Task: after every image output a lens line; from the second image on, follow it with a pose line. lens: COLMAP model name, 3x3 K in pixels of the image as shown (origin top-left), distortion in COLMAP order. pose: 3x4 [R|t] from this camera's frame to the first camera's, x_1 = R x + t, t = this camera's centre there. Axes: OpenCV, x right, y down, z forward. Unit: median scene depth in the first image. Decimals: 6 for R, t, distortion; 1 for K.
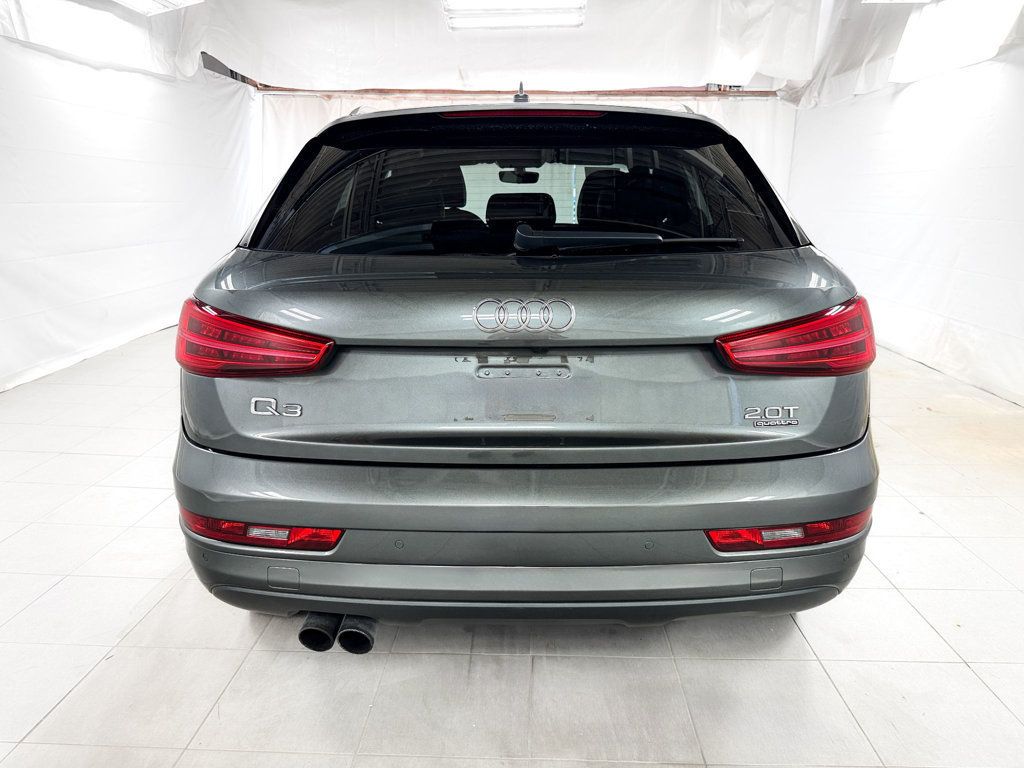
lens RADIAL K [[727.4, 0, 512.0], [0, 727.4, 384.0], [0, 0, 1]] dist [0.027579, -0.036925]
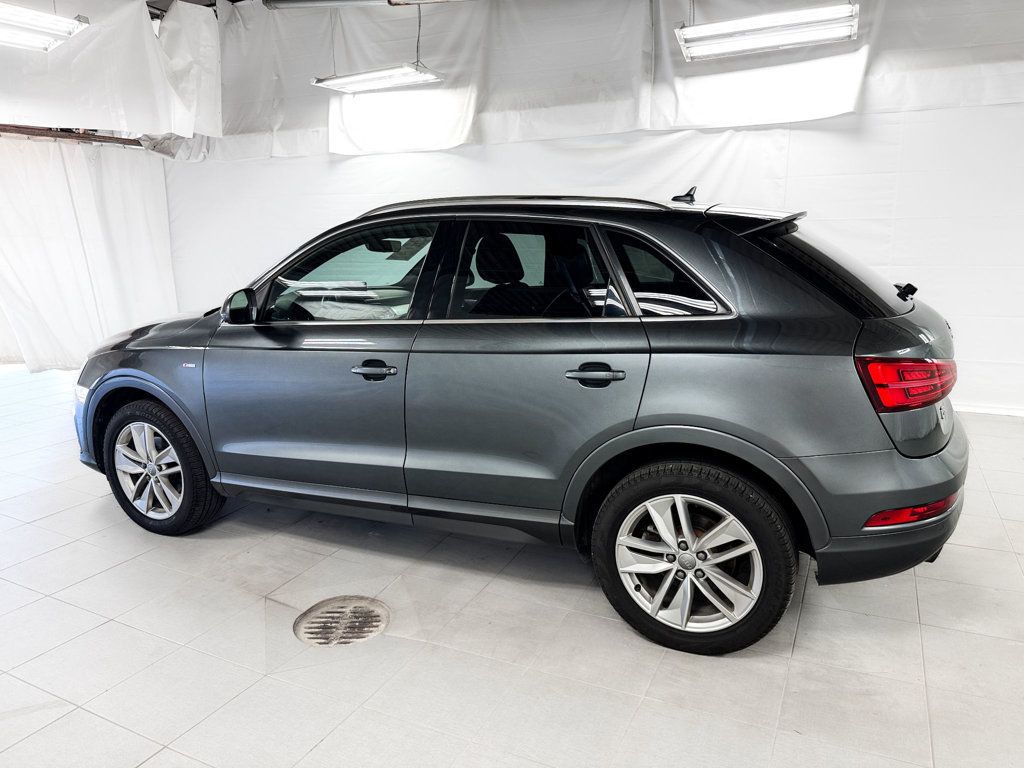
lens RADIAL K [[741.6, 0, 514.8], [0, 741.6, 391.7], [0, 0, 1]] dist [0.015066, -0.040774]
pose [[0.385269, -0.209073, 0.898808, -1.590958], [0.244793, 0.962257, 0.118903, -0.324264], [-0.889744, 0.174212, 0.421907, 0.860056]]
